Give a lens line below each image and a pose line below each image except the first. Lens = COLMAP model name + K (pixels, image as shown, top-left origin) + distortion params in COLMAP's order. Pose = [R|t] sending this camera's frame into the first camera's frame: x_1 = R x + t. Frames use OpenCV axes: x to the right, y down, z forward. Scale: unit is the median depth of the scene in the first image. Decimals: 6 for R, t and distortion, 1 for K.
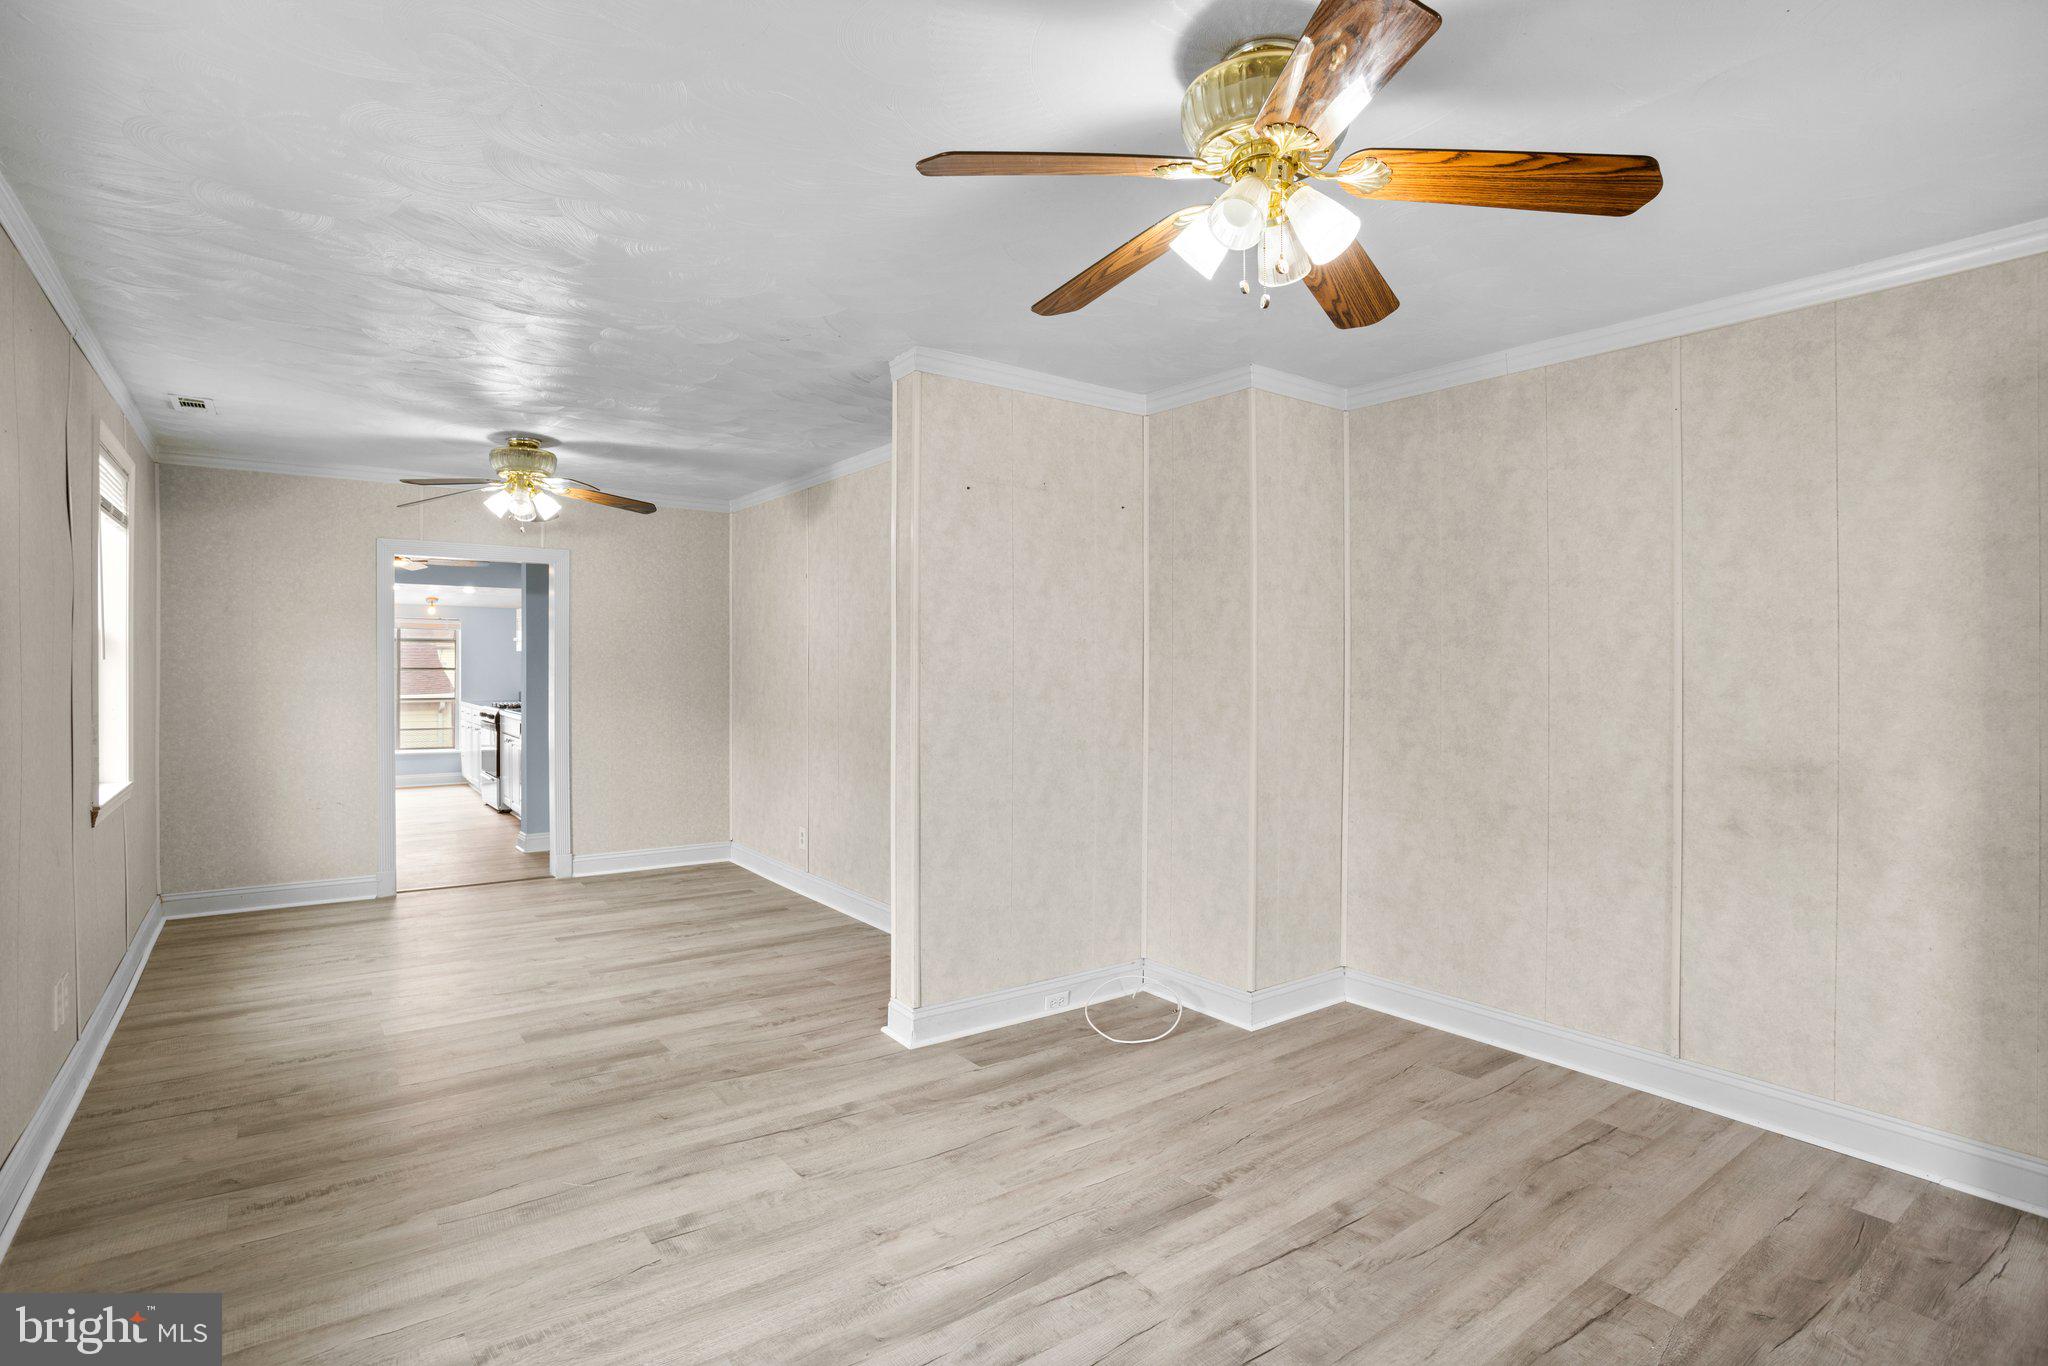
lens RADIAL K [[996.2, 0, 1018.4], [0, 996.2, 679.6], [0, 0, 1]] dist [-0.032466, 0.001703]
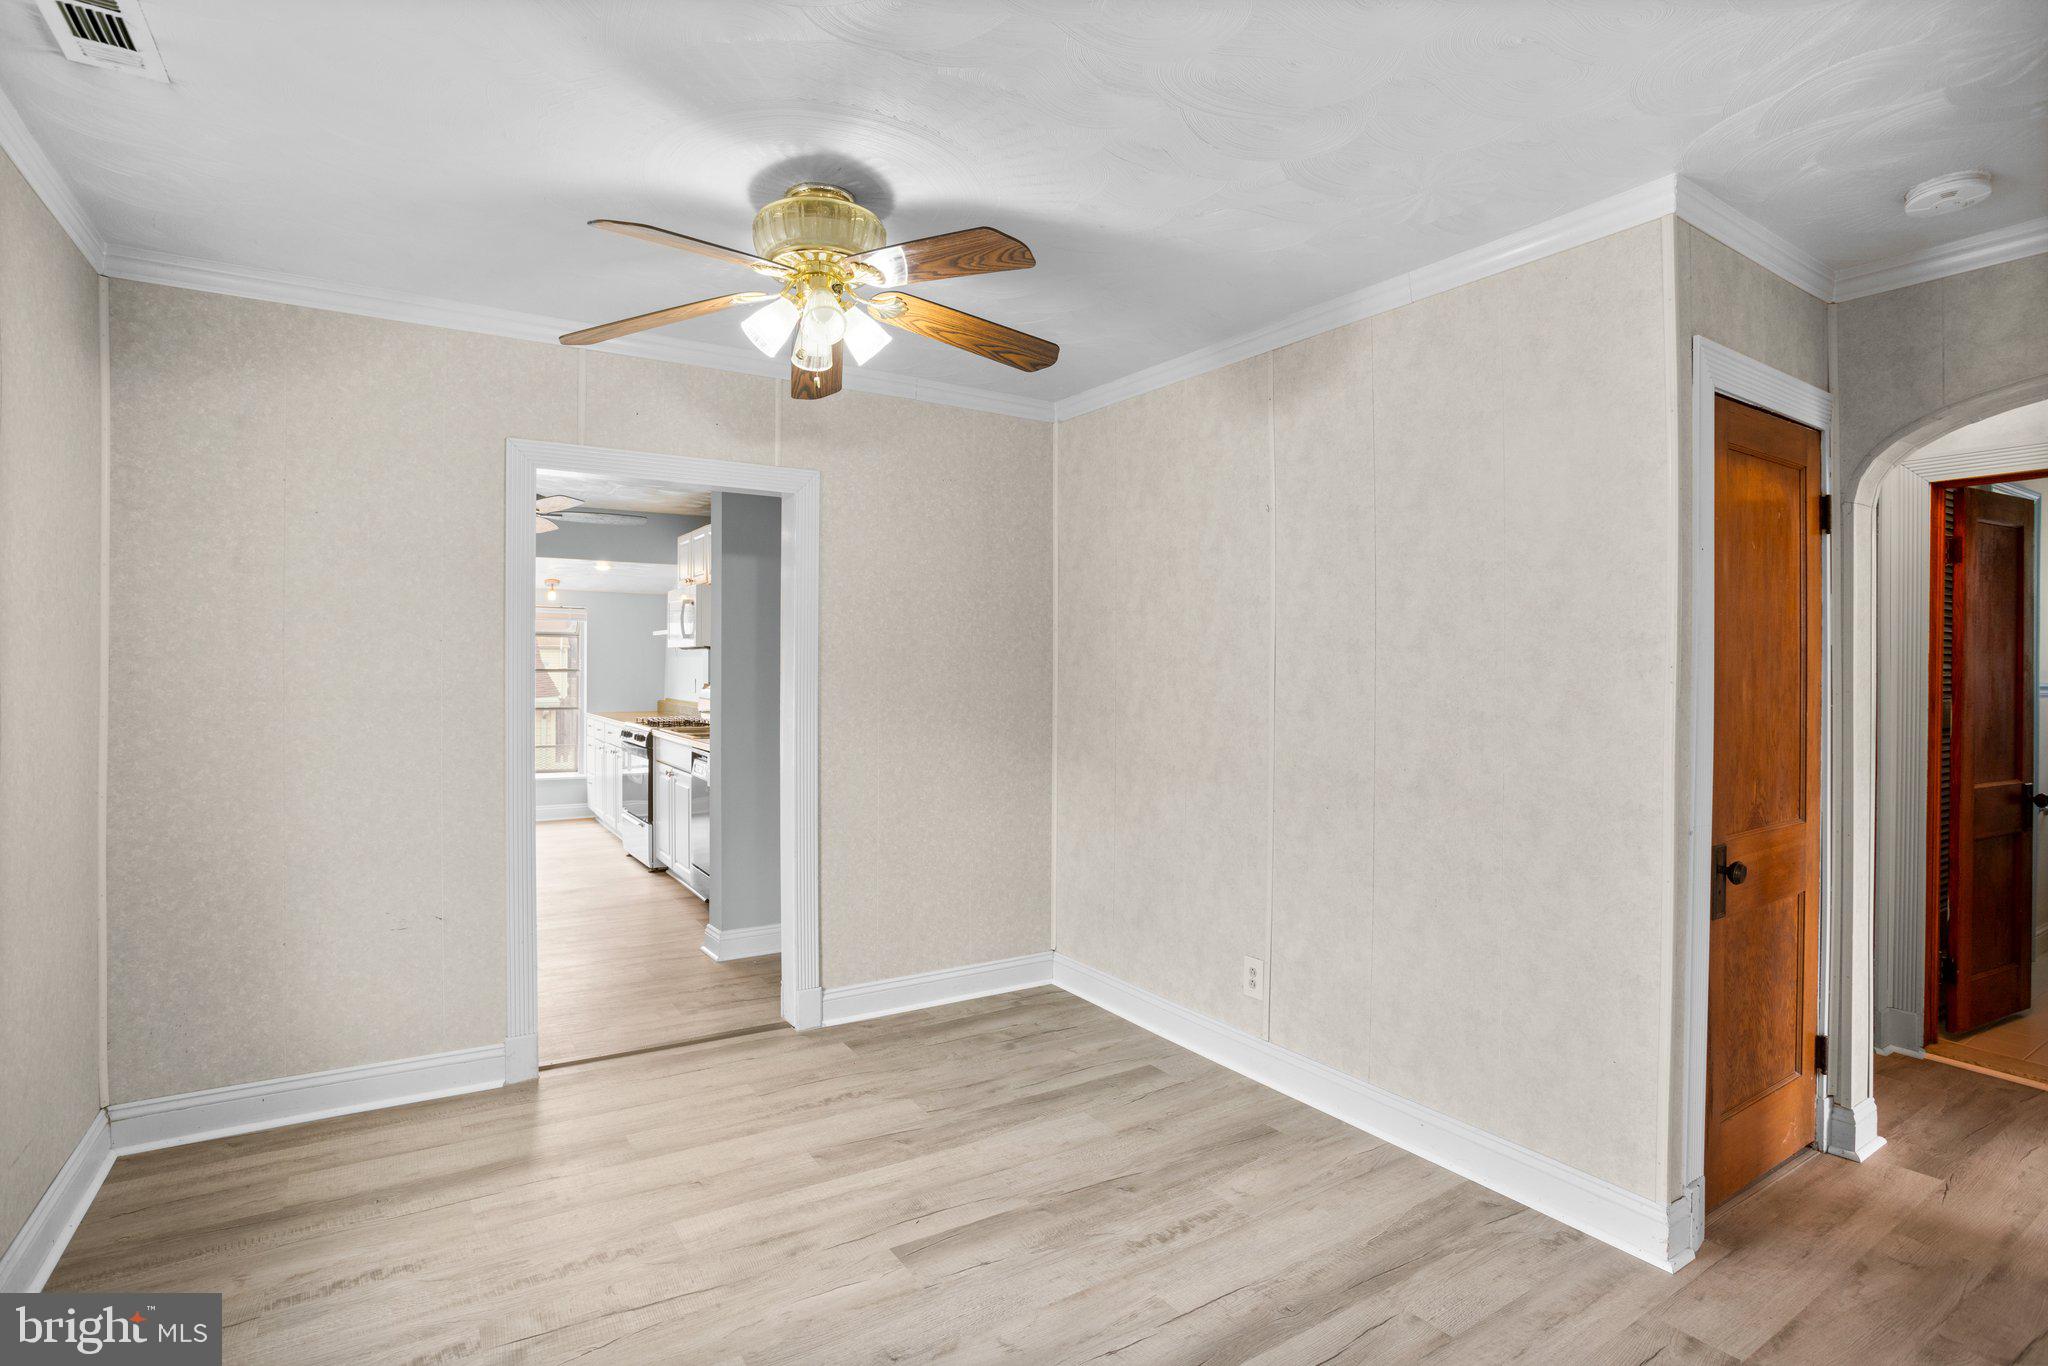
lens RADIAL K [[996.2, 0, 1032.3], [0, 996.2, 682.7], [0, 0, 1]] dist [-0.032466, 0.001703]
pose [[0.998250, 0.004221, -0.058983, -0.267234], [-0.004181, 0.999991, 0.000802, -0.005864], [0.058986, -0.000554, 0.998259, 0.381711]]
